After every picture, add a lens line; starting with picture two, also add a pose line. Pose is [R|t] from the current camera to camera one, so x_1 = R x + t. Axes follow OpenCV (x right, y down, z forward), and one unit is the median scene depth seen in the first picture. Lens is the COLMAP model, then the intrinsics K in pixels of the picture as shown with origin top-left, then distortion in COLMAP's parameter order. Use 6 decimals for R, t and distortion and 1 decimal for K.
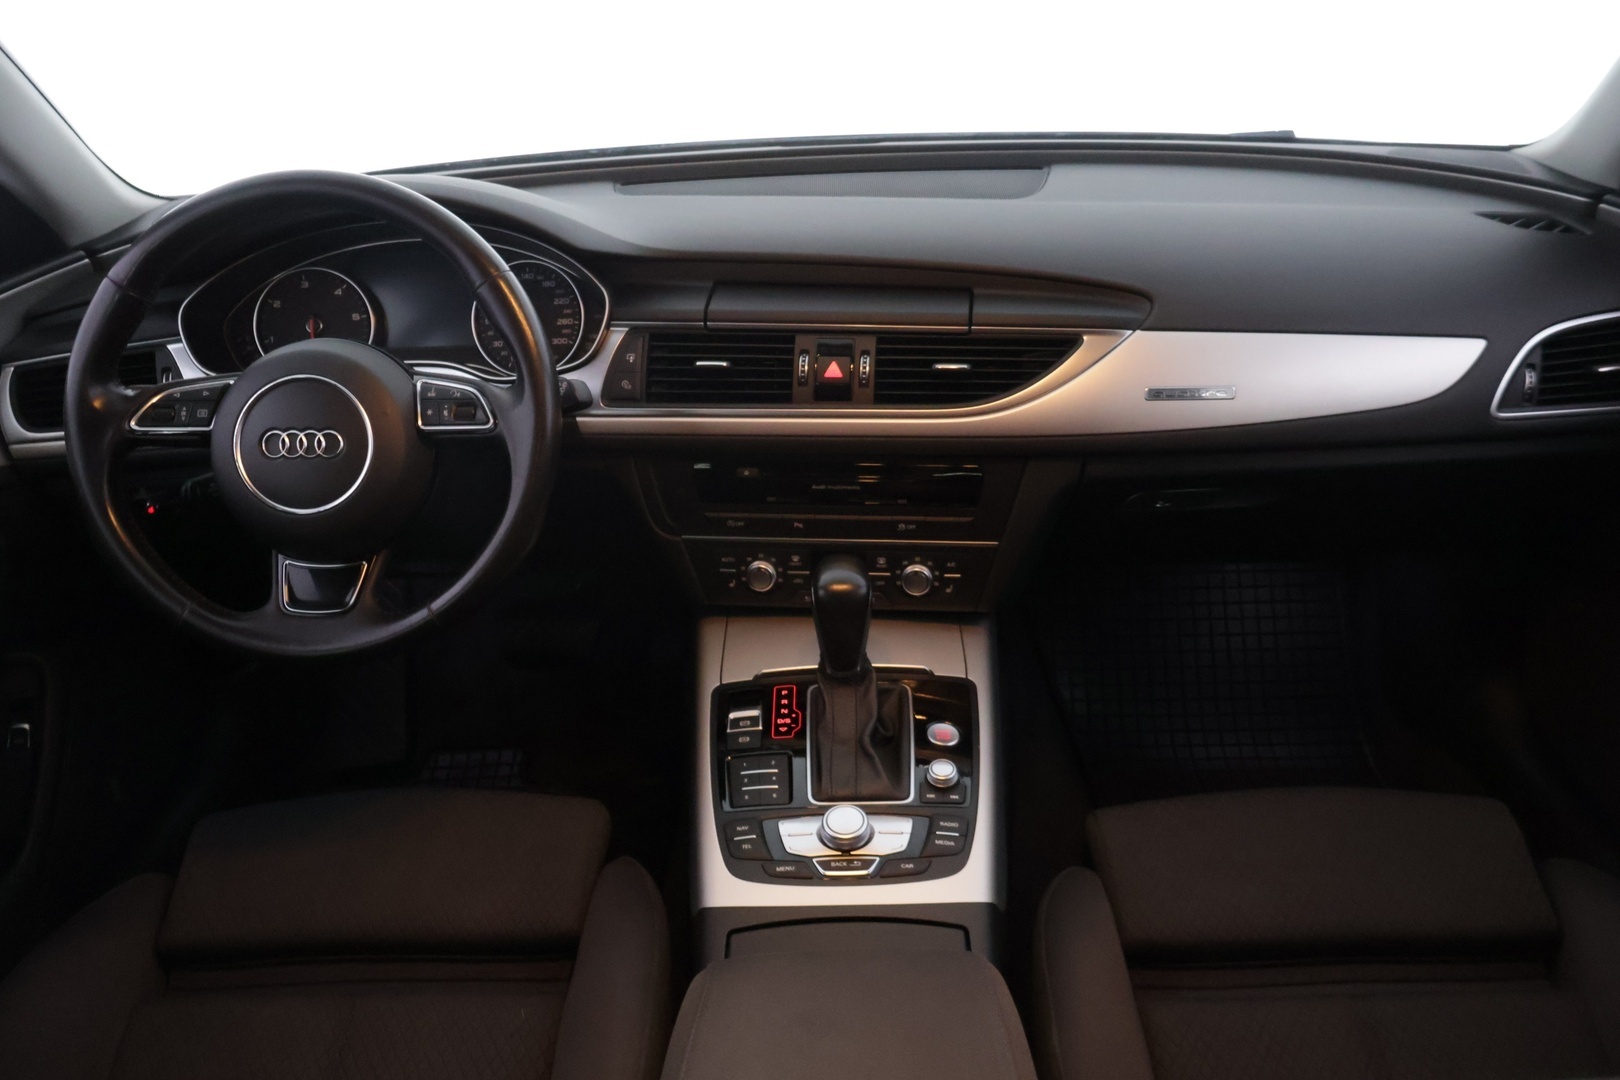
lens RADIAL K [[1356.5, 0, 813.1], [0, 1356.5, 541.2], [0, 0, 1]] dist [-0.005055, 0.009721]
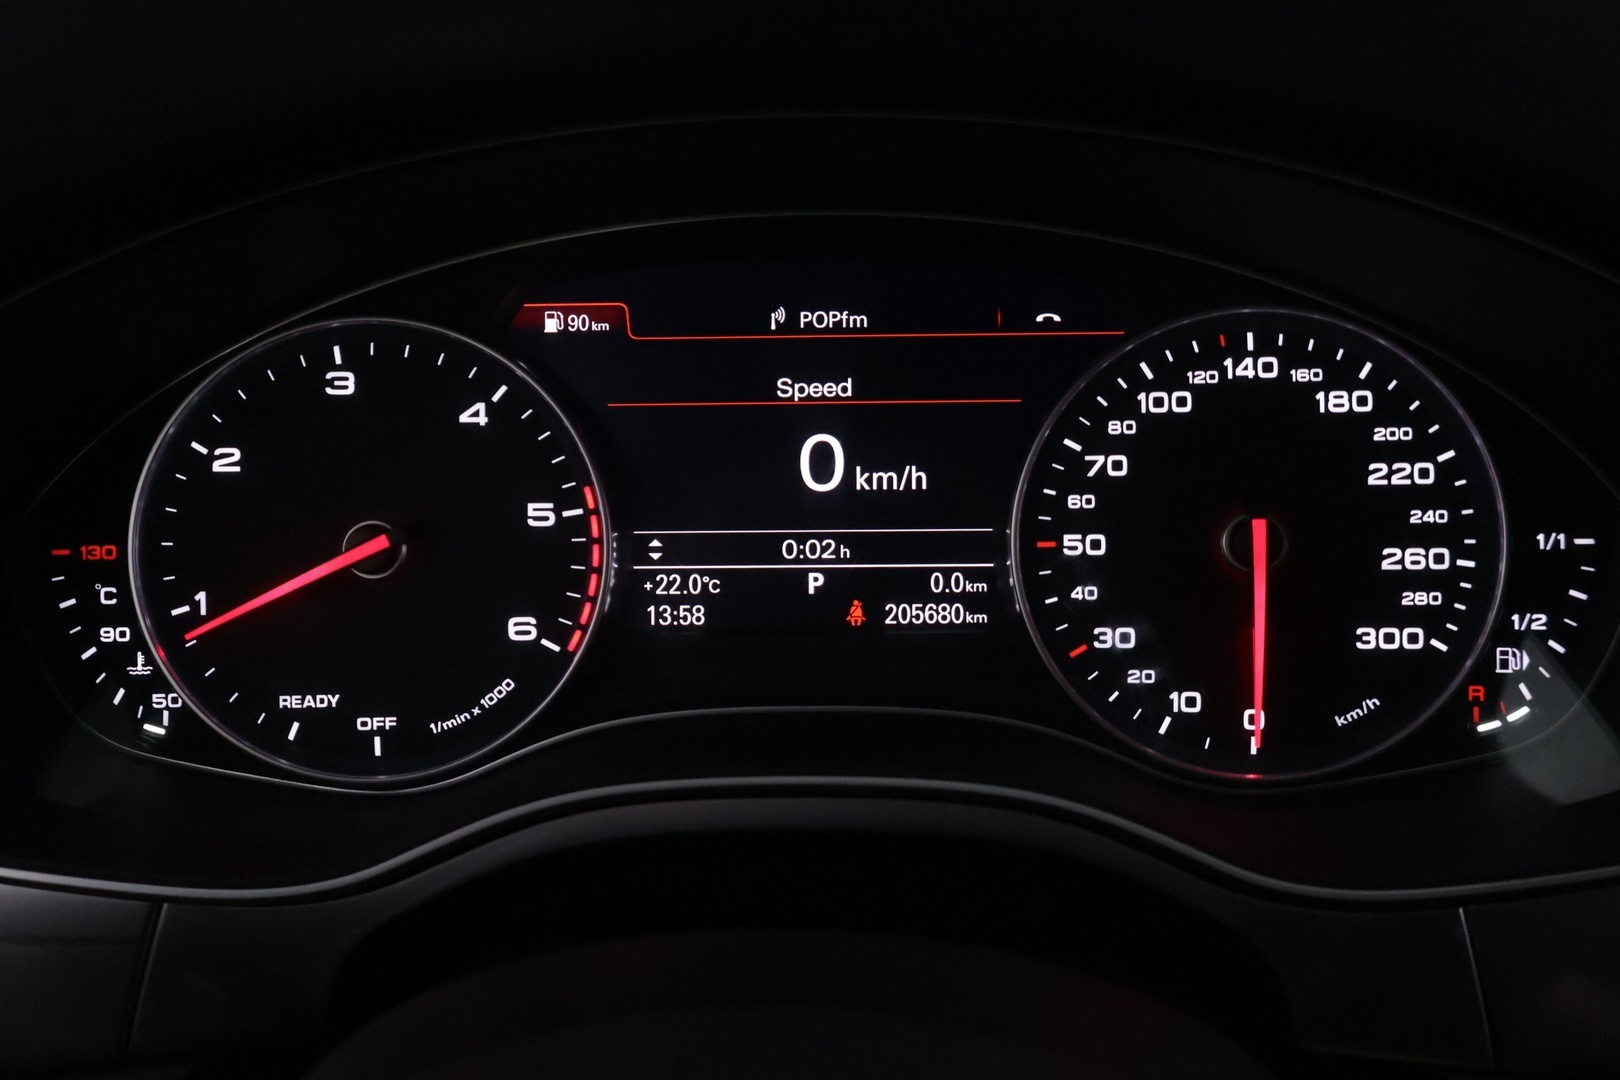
lens RADIAL K [[1356.5, 0, 807.7], [0, 1356.5, 544.3], [0, 0, 1]] dist [-0.005055, 0.009721]
pose [[0.999816, 0.019092, -0.001987, -0.313127], [-0.019152, 0.999146, -0.036612, -0.165485], [0.001286, 0.036643, 0.999328, 0.817041]]
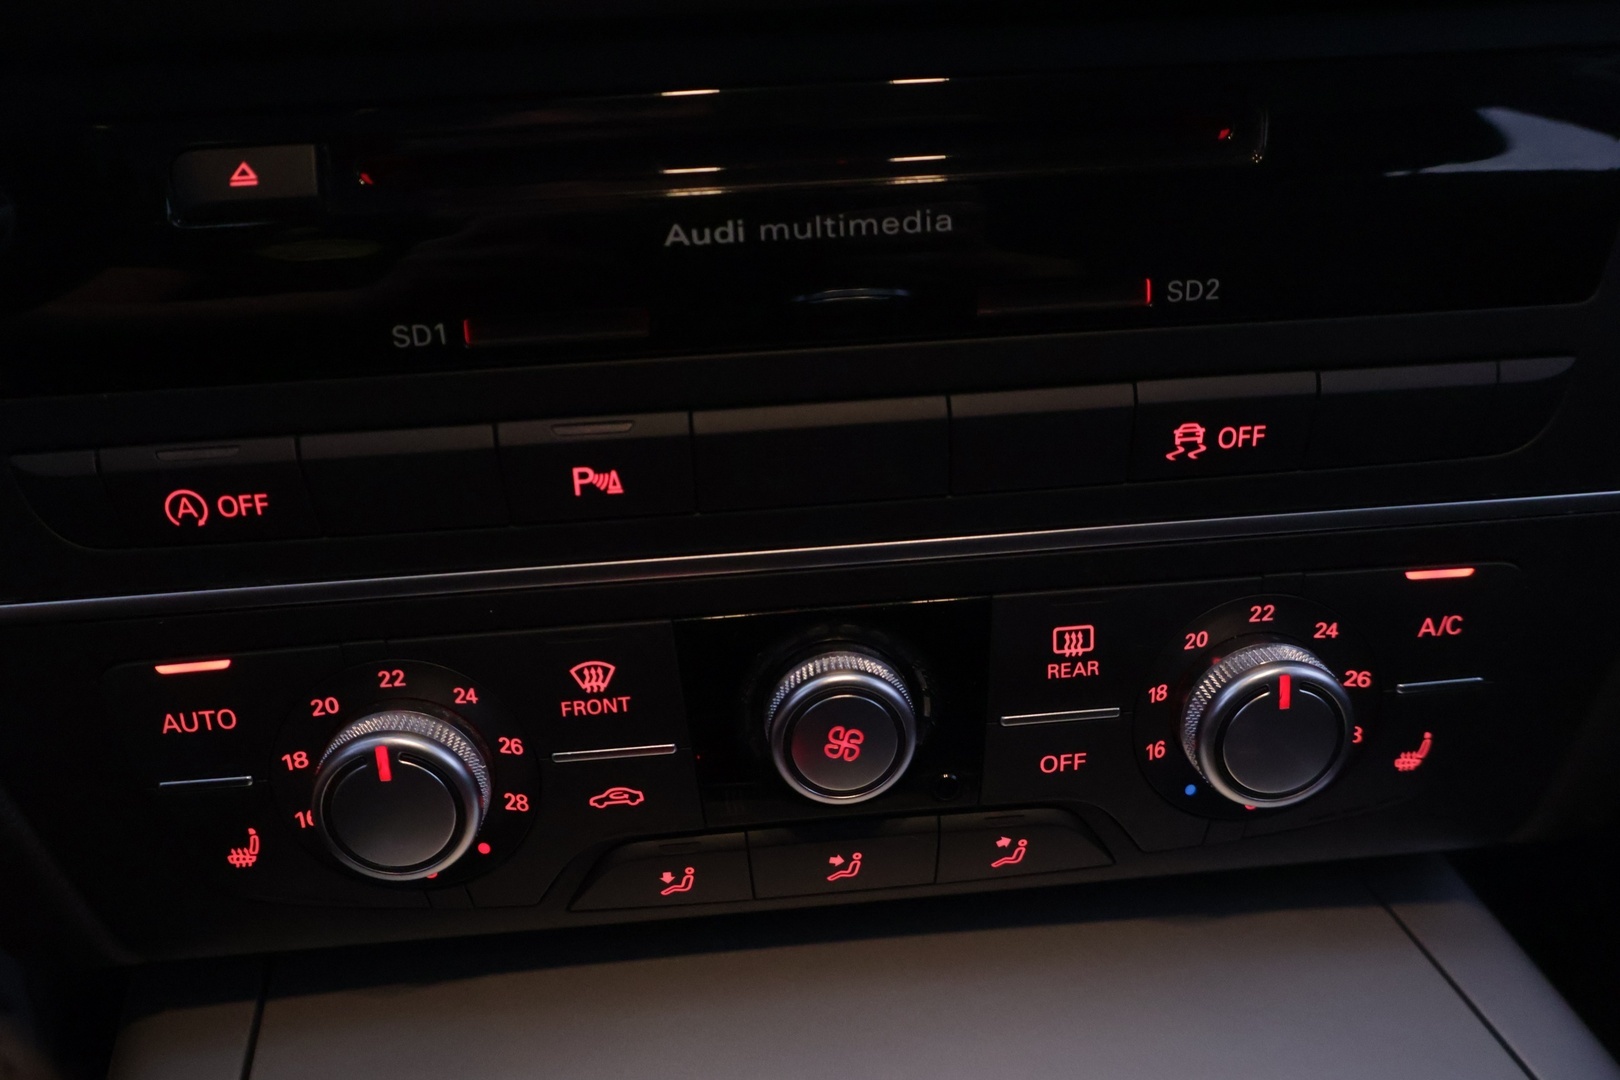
lens RADIAL K [[1356.5, 0, 805.2], [0, 1356.5, 542.9], [0, 0, 1]] dist [-0.005055, 0.009721]
pose [[0.975859, -0.084650, 0.201330, -0.020894], [0.094155, 0.994828, -0.038098, 0.004916], [-0.197064, 0.056135, 0.978782, 0.853665]]
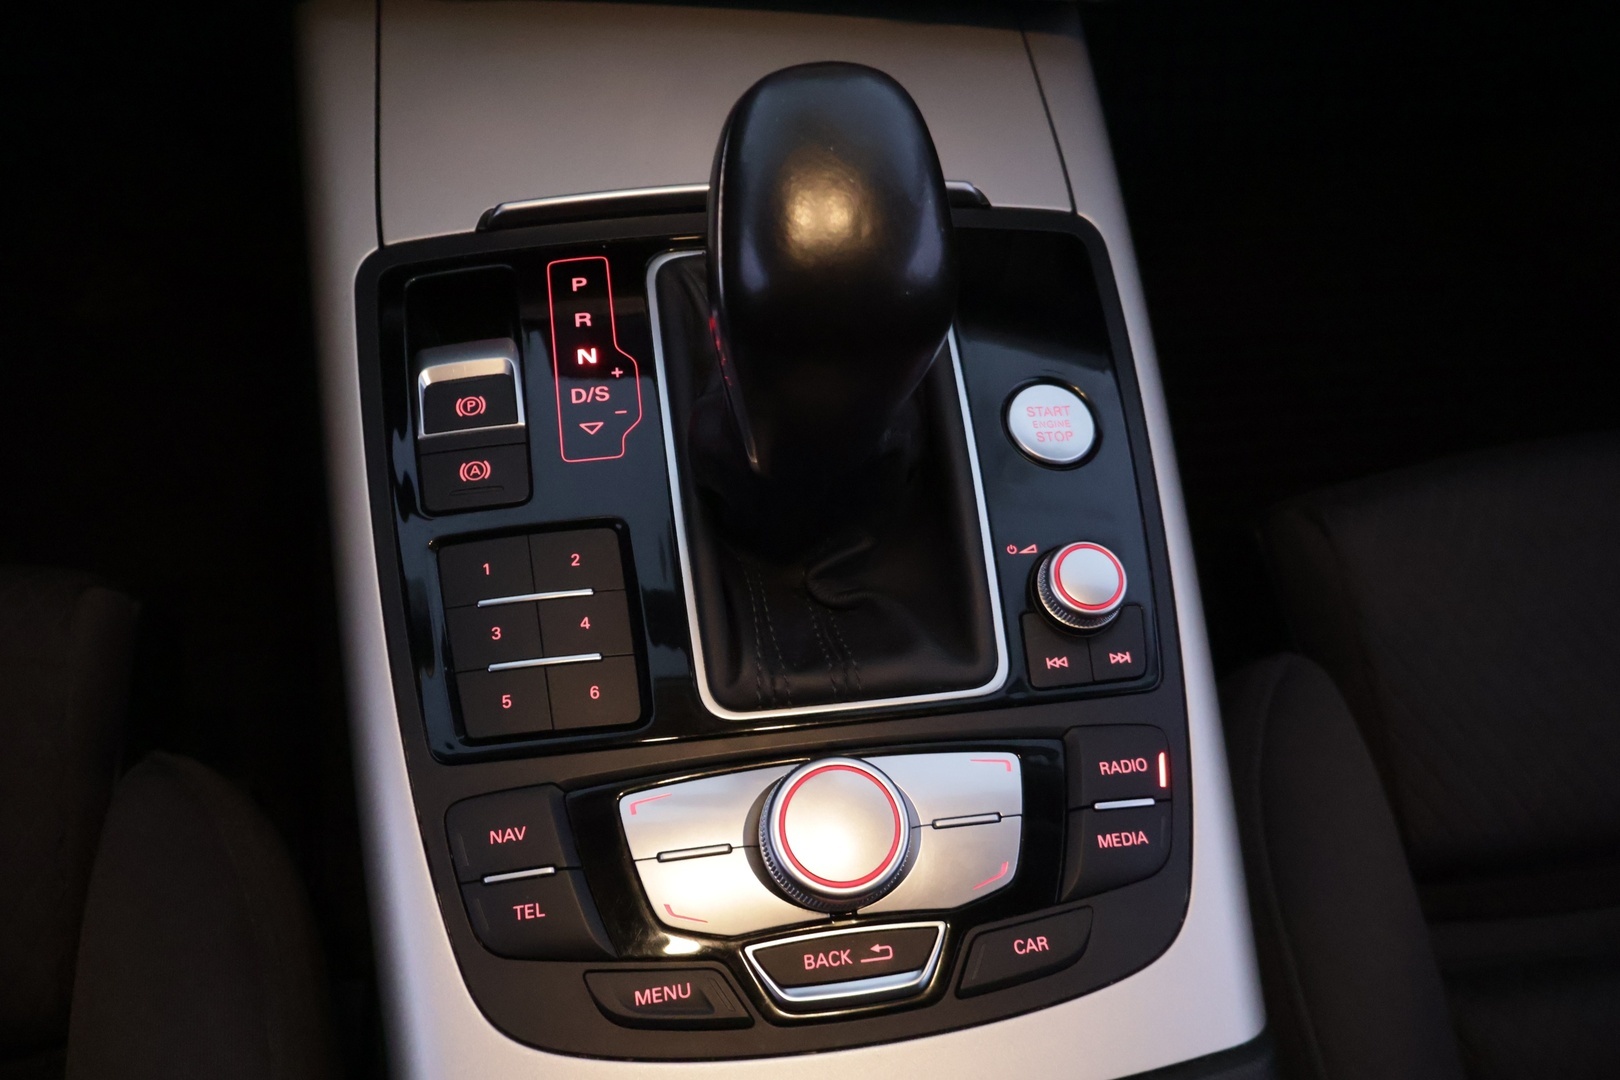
lens RADIAL K [[1356.5, 0, 818.6], [0, 1356.5, 532.8], [0, 0, 1]] dist [-0.005055, 0.009721]
pose [[0.977946, -0.073378, 0.195543, -0.032943], [-0.040641, 0.851499, 0.522779, -0.015231], [-0.204865, -0.519197, 0.829738, 0.664995]]
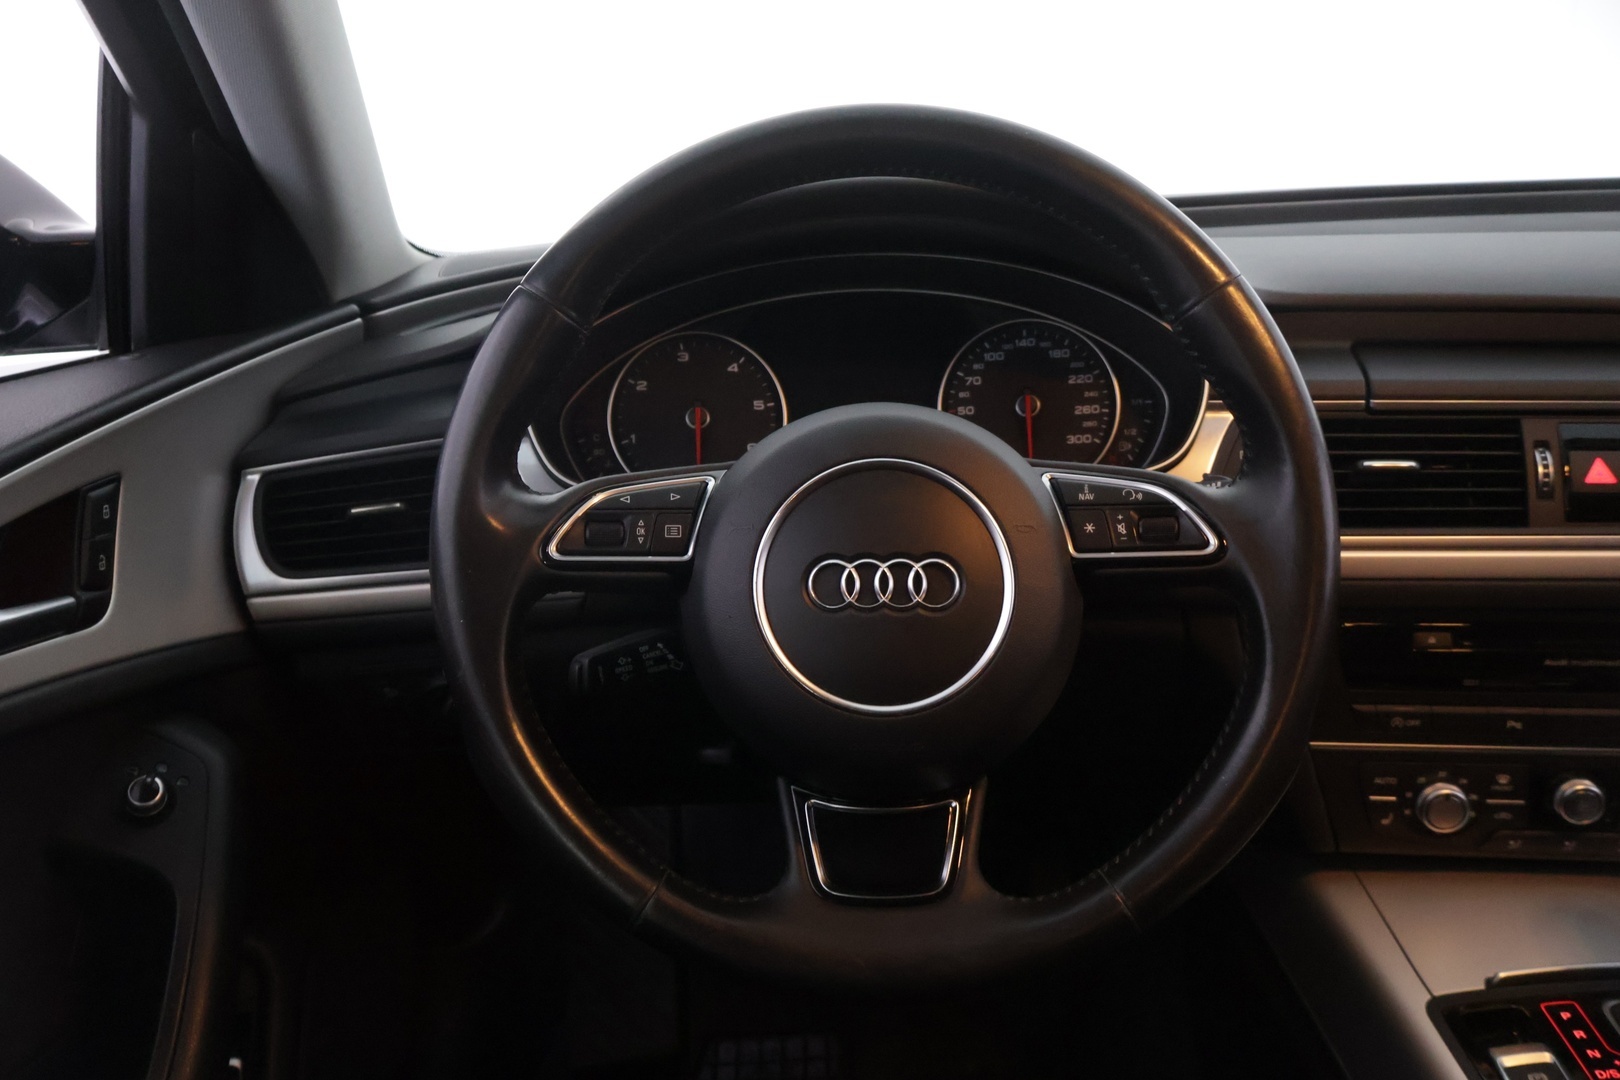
lens RADIAL K [[1356.5, 0, 802.9], [0, 1356.5, 542.4], [0, 0, 1]] dist [-0.005055, 0.009721]
pose [[0.999995, -0.002749, -0.001843, -0.343194], [0.002484, 0.991385, -0.130953, -0.014703], [0.002187, 0.130948, 0.991387, 0.389458]]
